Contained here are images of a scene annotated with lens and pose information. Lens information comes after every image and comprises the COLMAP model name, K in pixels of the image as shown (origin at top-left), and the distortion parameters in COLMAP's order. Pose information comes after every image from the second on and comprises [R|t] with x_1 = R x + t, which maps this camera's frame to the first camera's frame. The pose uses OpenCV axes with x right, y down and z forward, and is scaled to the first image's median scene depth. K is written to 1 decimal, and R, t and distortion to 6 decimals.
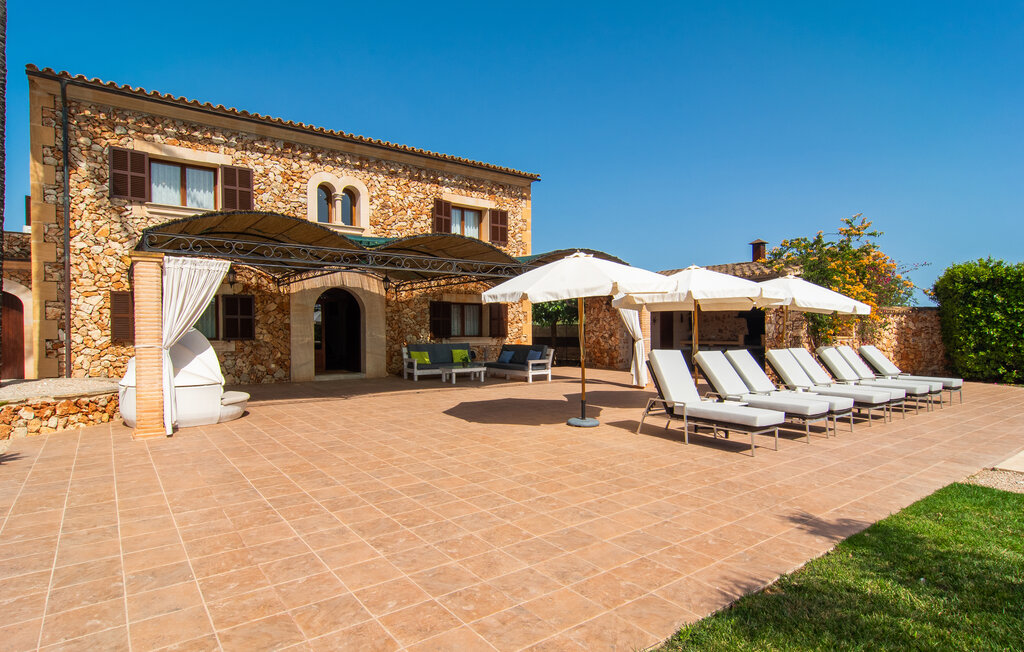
lens RADIAL K [[550.4, 0, 519.5], [0, 550.4, 334.7], [0, 0, 1]] dist [0.003932, -0.000669]
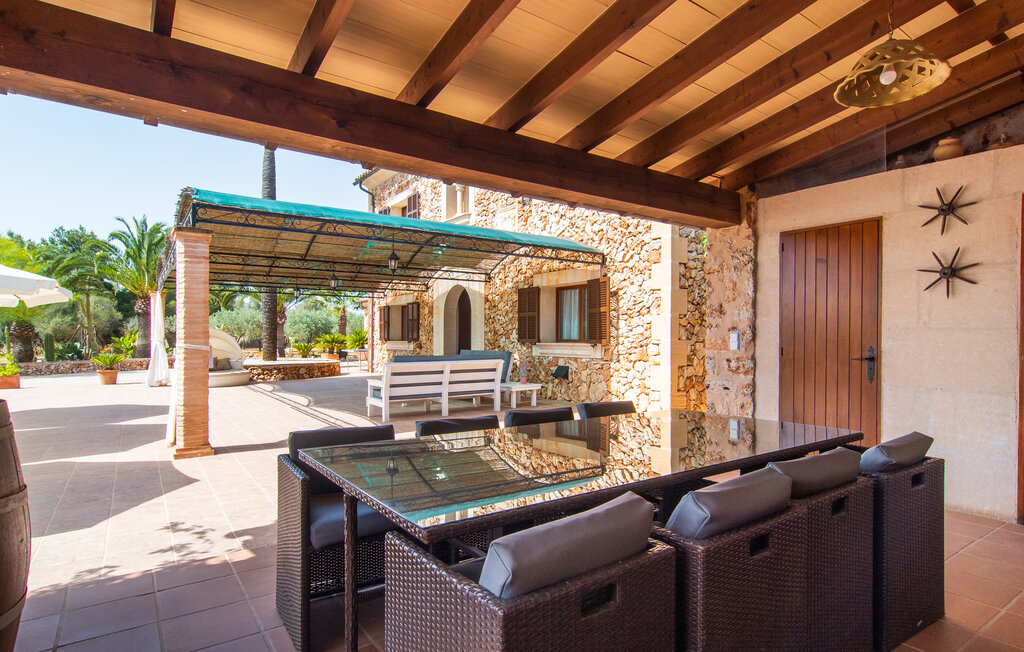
lens RADIAL K [[550.4, 0, 524.7], [0, 550.4, 343.0], [0, 0, 1]] dist [0.003932, -0.000669]
pose [[-0.028663, 0.009782, -0.999541, 0.568678], [-0.012438, 0.999871, 0.010142, -0.000985], [0.999512, 0.012723, -0.028538, 1.106339]]
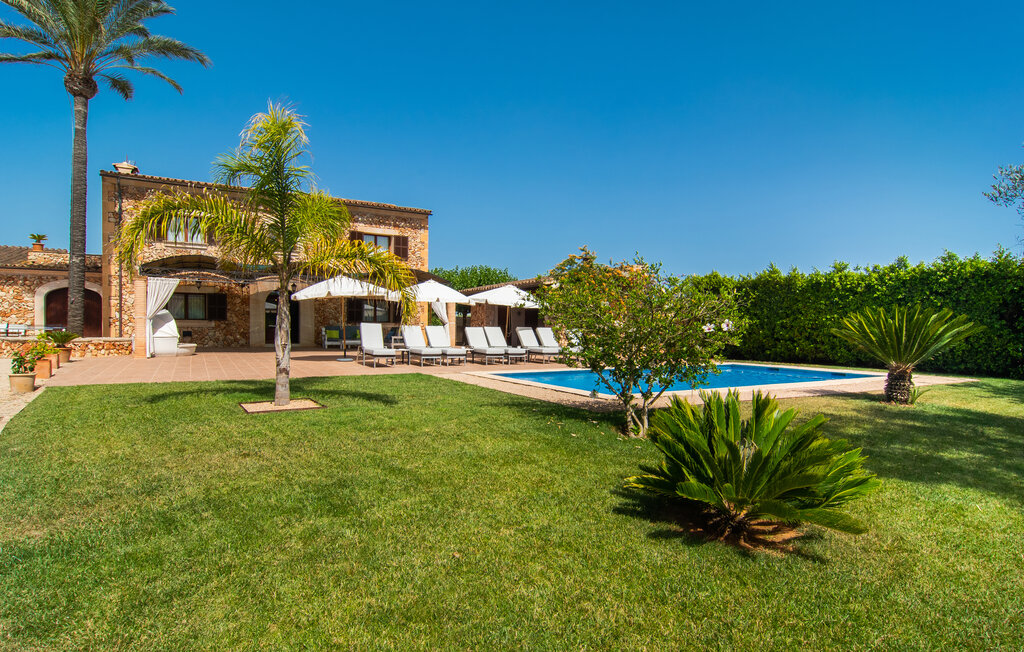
lens RADIAL K [[550.4, 0, 515.9], [0, 550.4, 333.6], [0, 0, 1]] dist [0.003932, -0.000669]
pose [[0.992927, 0.016982, -0.117502, 0.517898], [-0.016495, 0.999851, 0.005117, 0.023114], [0.117572, -0.003143, 0.993059, -0.489504]]
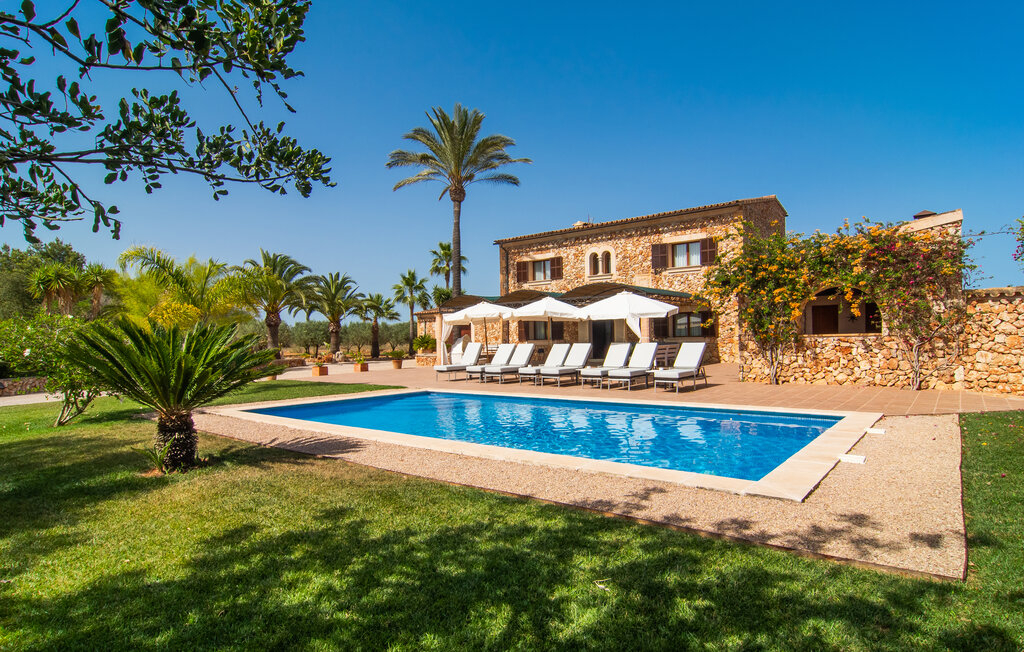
lens RADIAL K [[550.4, 0, 521.2], [0, 550.4, 336.1], [0, 0, 1]] dist [0.003932, -0.000669]
pose [[0.255544, -0.009274, -0.966753, 1.282249], [0.007808, 0.999941, -0.007528, 0.009671], [0.966766, -0.005624, 0.255602, 0.289849]]
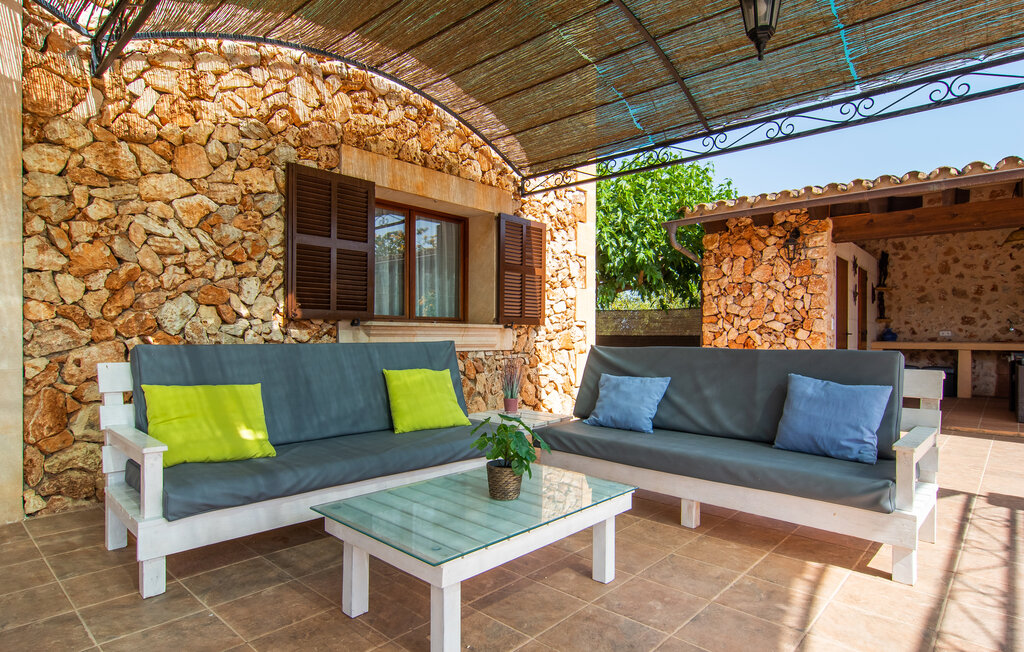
lens RADIAL K [[550.4, 0, 512.0], [0, 550.4, 342.4], [0, 0, 1]] dist [0.003932, -0.000669]
pose [[0.984865, 0.005736, 0.173229, -0.115580], [-0.006632, 0.999967, 0.004593, 0.015176], [-0.173197, -0.005673, 0.984871, 0.806919]]
